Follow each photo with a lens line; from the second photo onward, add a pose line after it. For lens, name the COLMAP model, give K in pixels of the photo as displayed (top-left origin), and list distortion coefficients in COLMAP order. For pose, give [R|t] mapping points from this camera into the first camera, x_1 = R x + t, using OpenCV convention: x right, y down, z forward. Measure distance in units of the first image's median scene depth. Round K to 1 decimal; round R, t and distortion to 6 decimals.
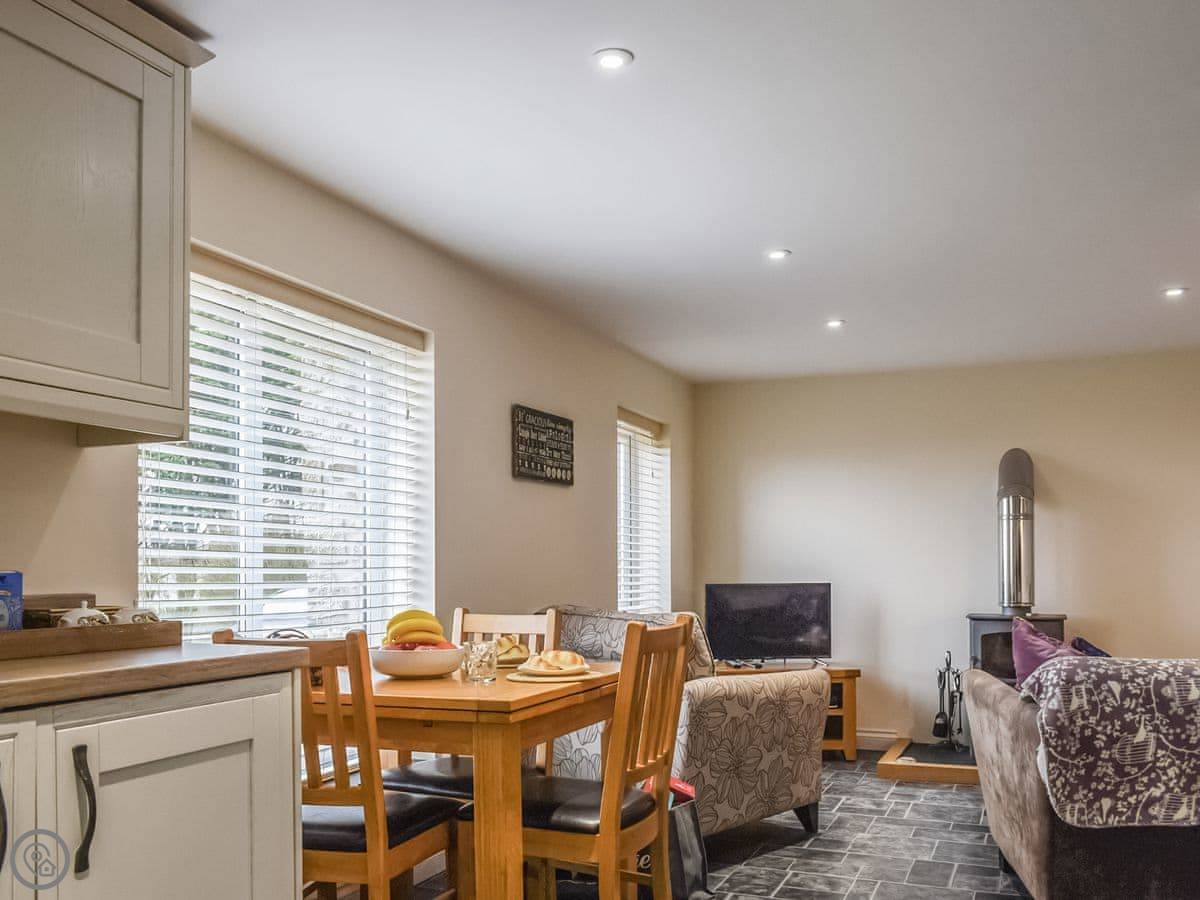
lens RADIAL K [[1146.0, 0, 600.0], [0, 1146.0, 450.0], [0, 0, 1]] dist [-0.021277, 0.004918]
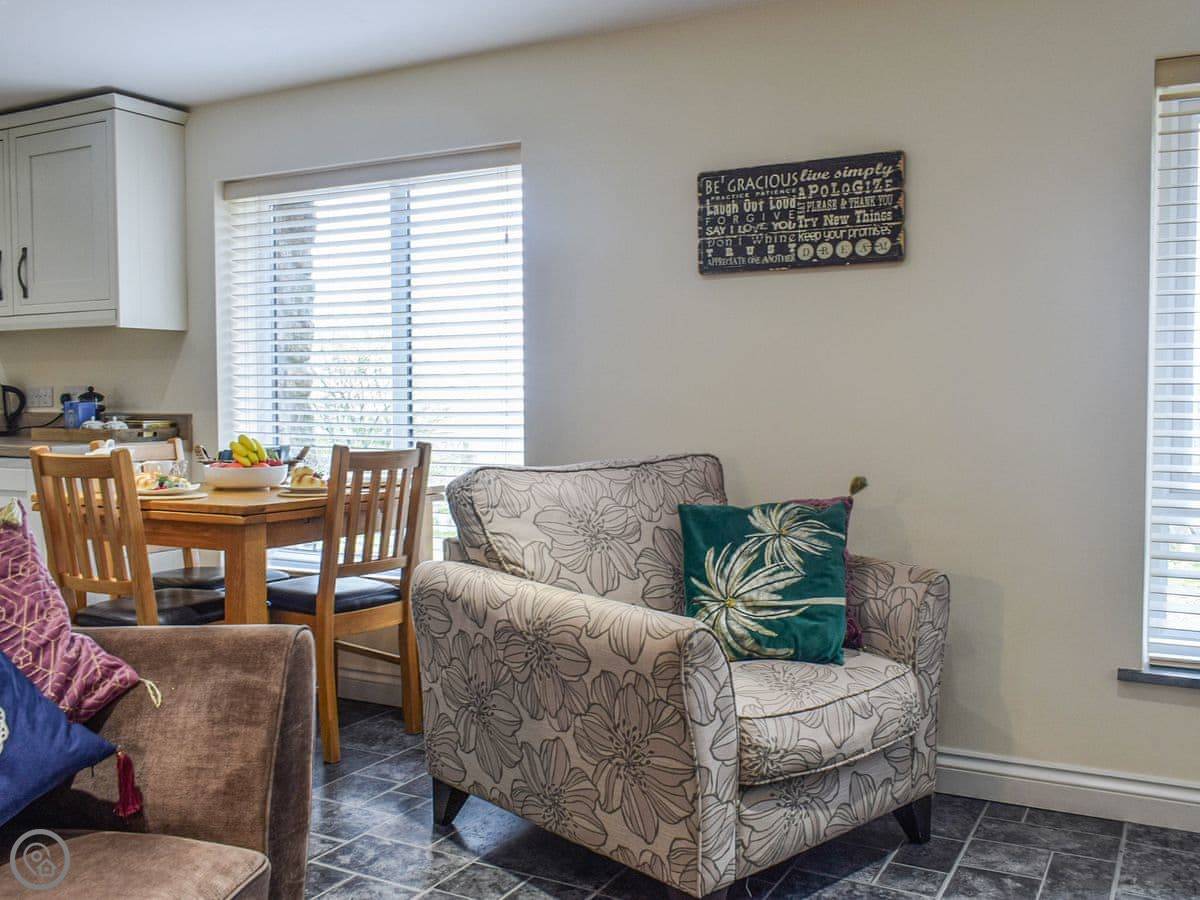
lens RADIAL K [[1146.0, 0, 600.0], [0, 1146.0, 450.0], [0, 0, 1]] dist [-0.021277, 0.004918]
pose [[-0.164875, 0.066623, -0.984062, 0.644947], [0.111688, 0.992560, 0.048486, 0.089426], [0.979970, -0.101914, -0.171089, 1.027845]]
